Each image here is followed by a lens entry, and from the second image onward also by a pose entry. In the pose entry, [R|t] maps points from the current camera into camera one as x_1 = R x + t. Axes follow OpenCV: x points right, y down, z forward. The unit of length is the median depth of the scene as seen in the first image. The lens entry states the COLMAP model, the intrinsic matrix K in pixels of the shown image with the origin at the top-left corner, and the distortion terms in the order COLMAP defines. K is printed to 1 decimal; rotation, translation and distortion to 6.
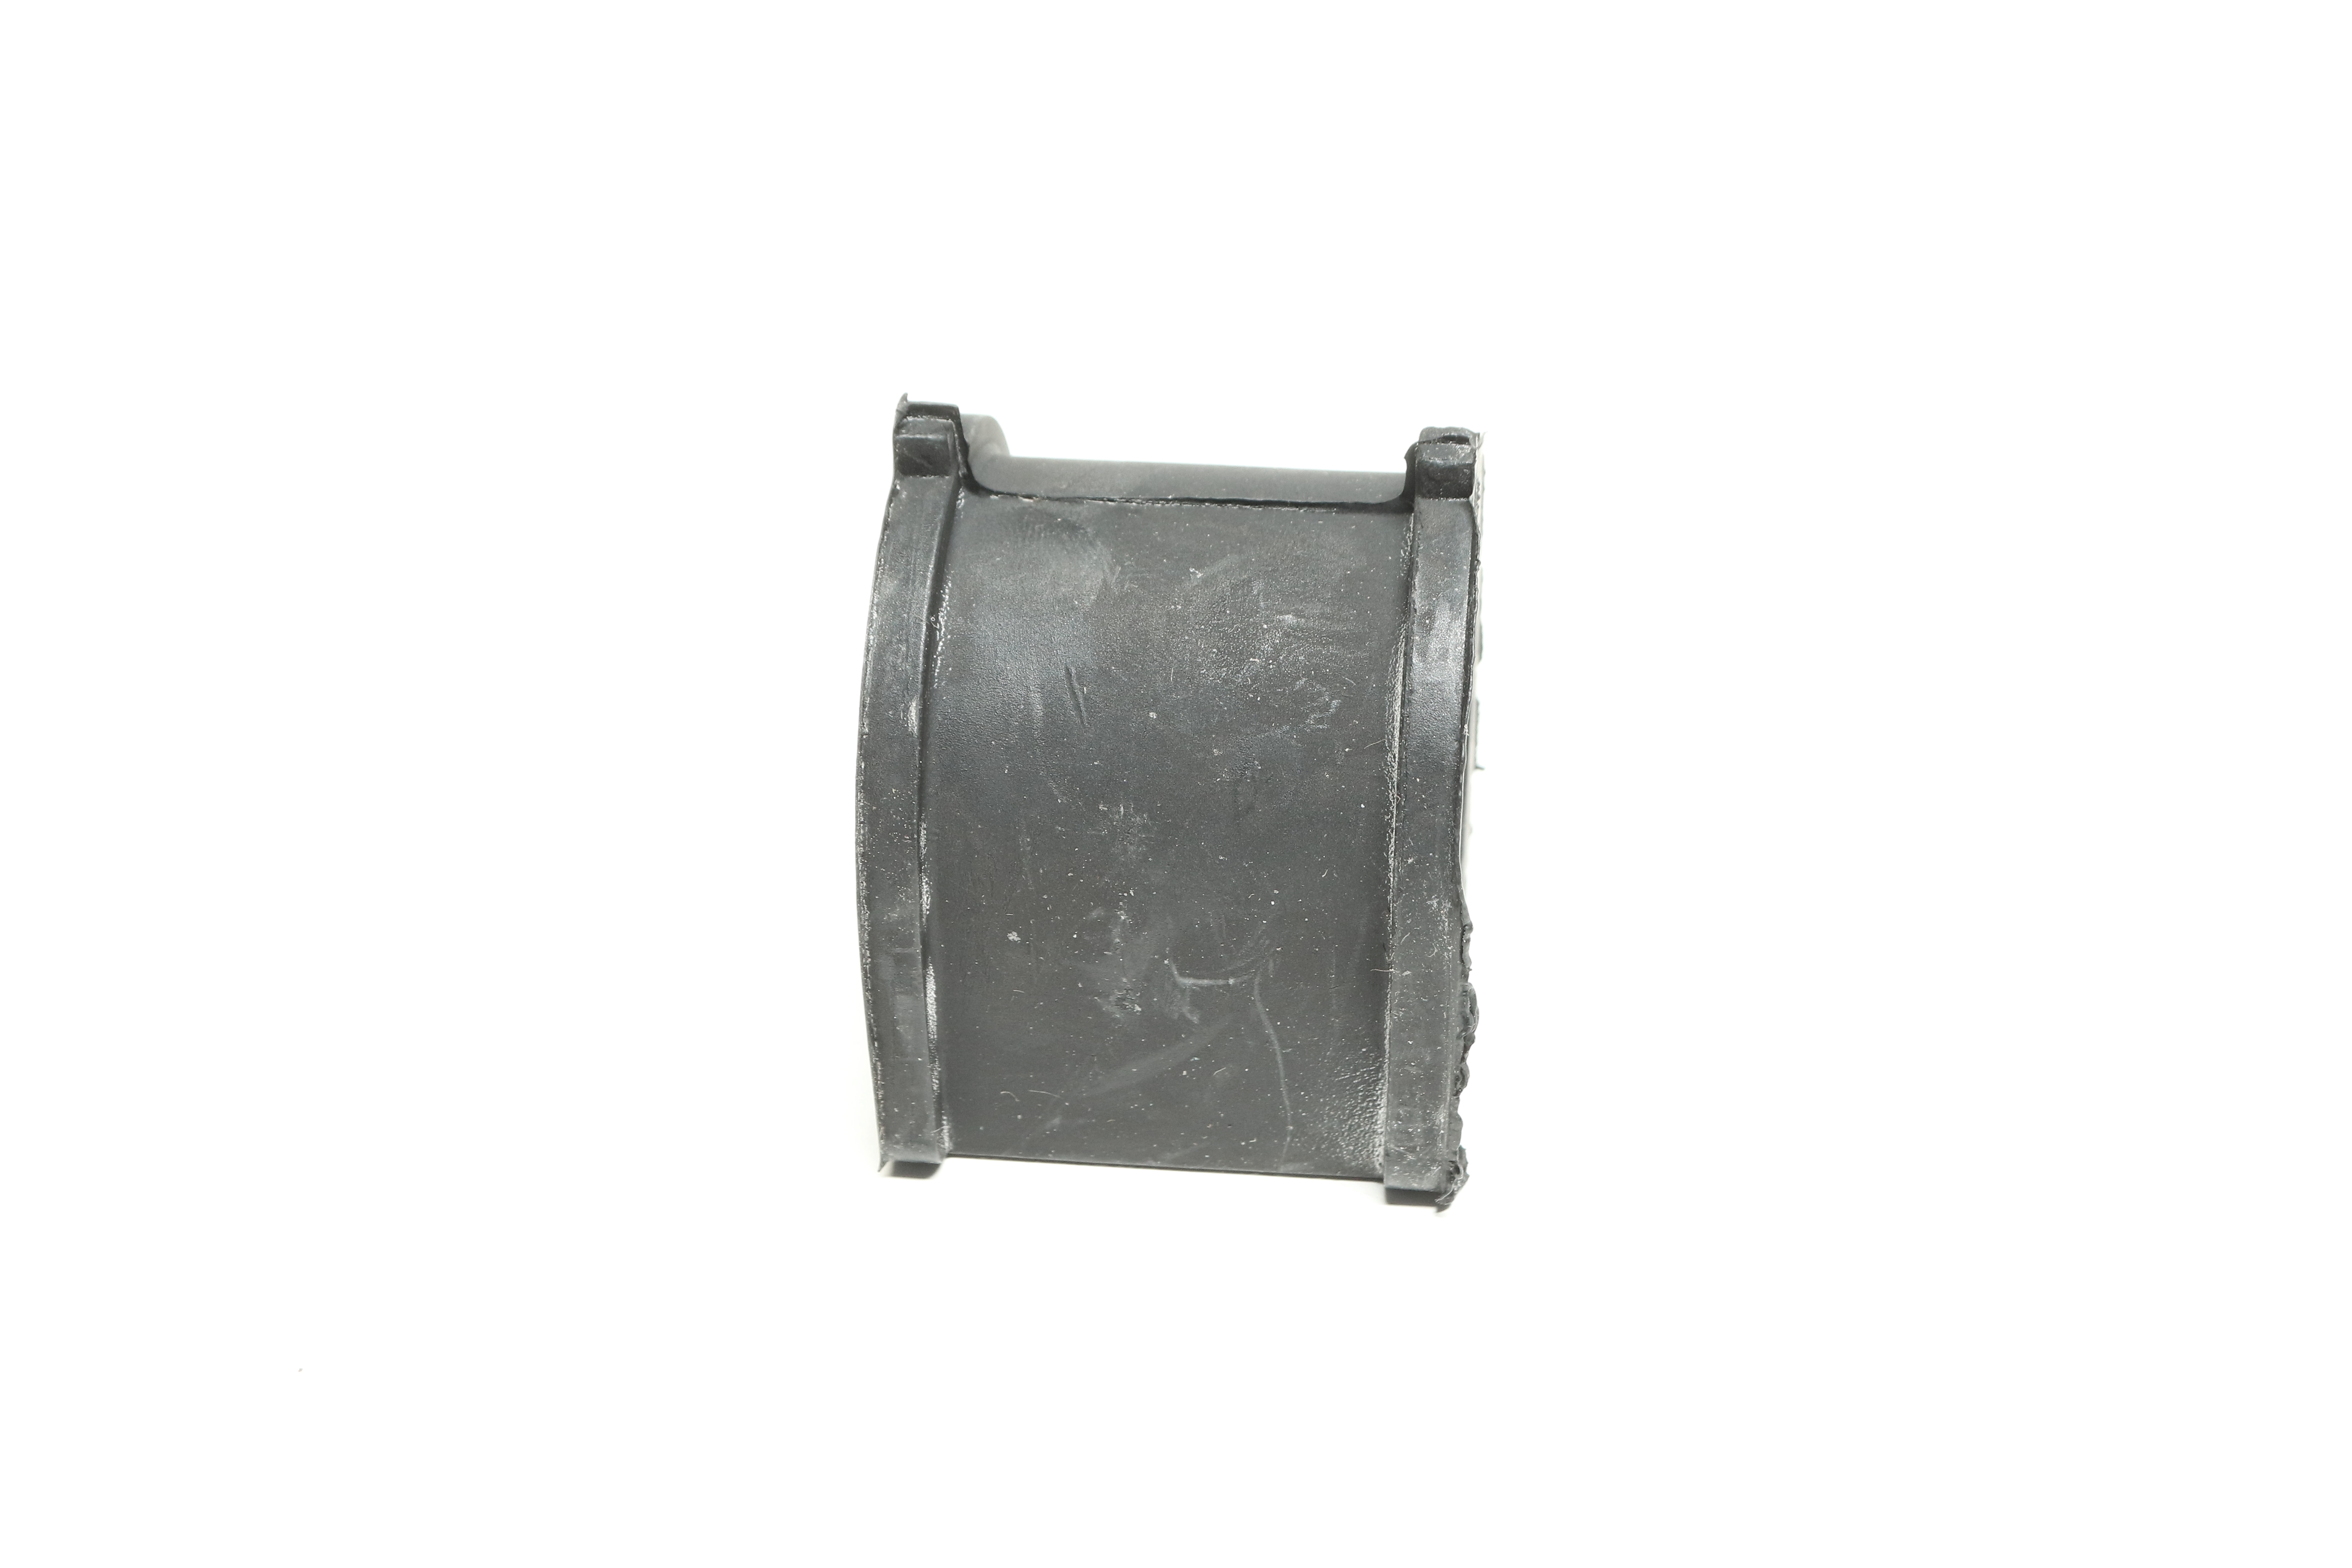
lens RADIAL K [[3708.0, 0, 1176.5], [0, 3708.0, 783.5], [0, 0, 1]] dist [-0.001327, 0.000000]
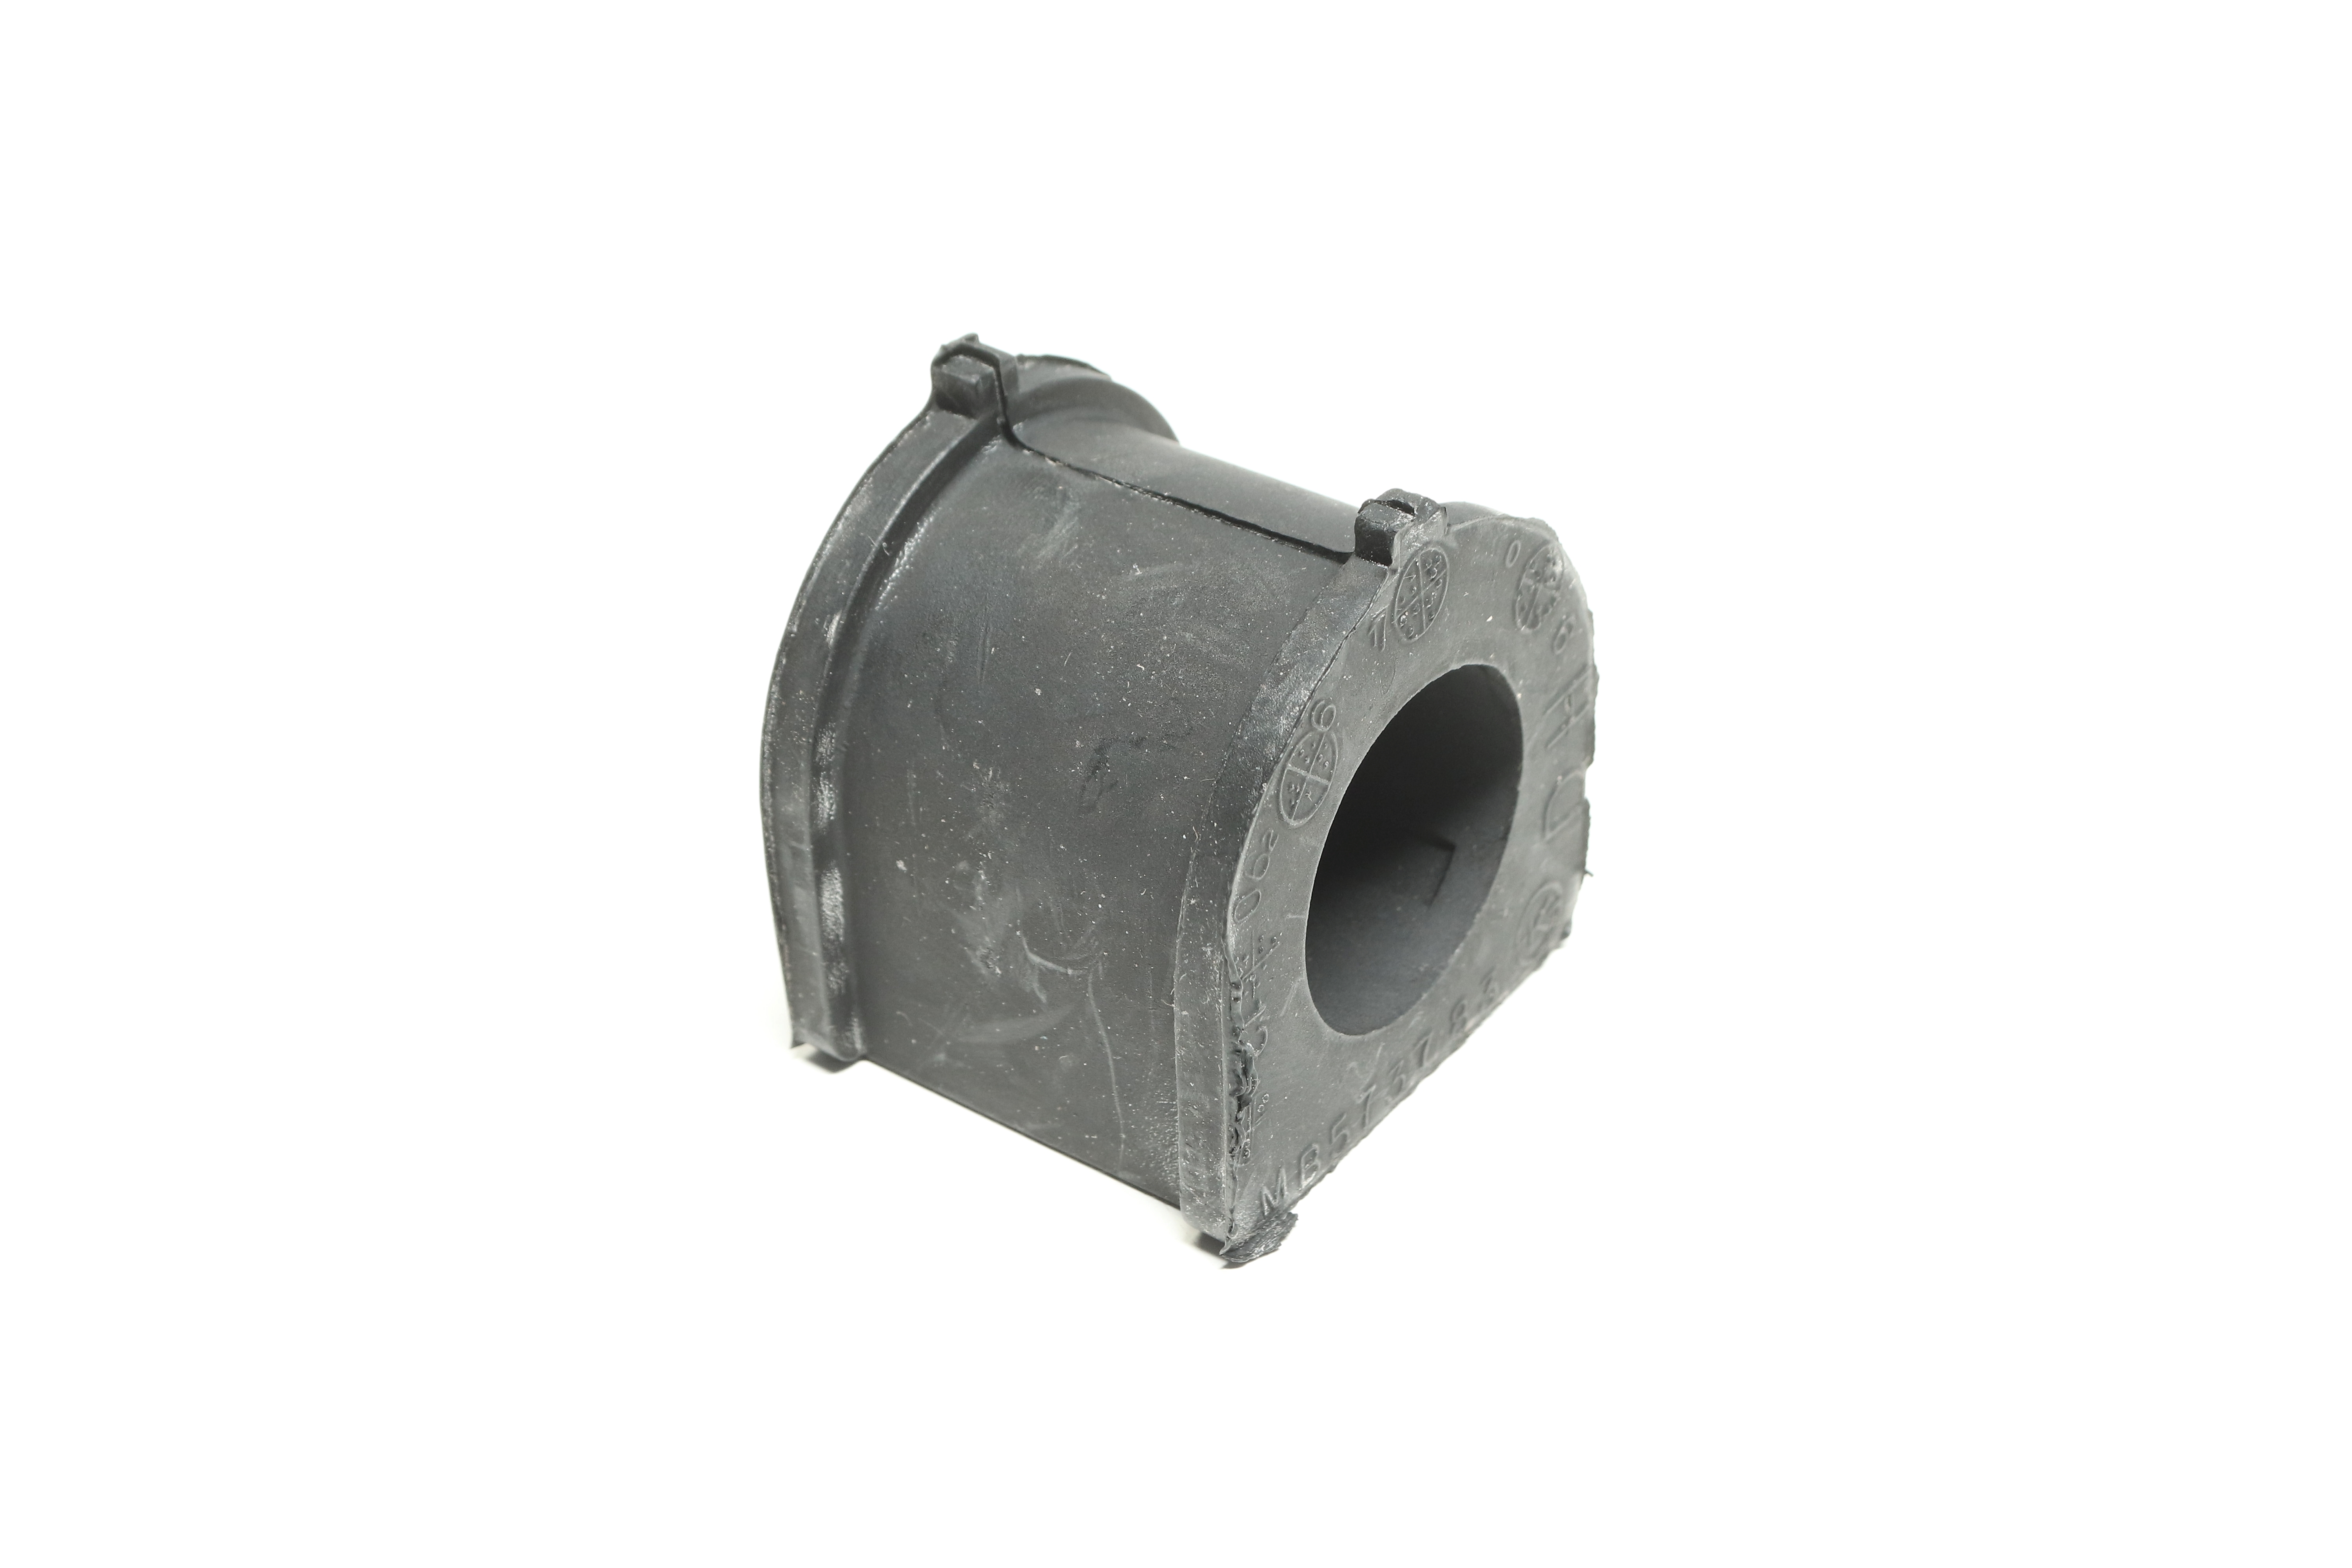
lens RADIAL K [[3708.0, 0, 1176.0], [0, 3708.0, 782.1], [0, 0, 1]] dist [-0.001327, 0.000000]
pose [[0.841065, 0.281086, -0.462170, 0.489203], [-0.275937, 0.957810, 0.080373, -0.084633], [0.465262, 0.059931, 0.883142, 0.122478]]
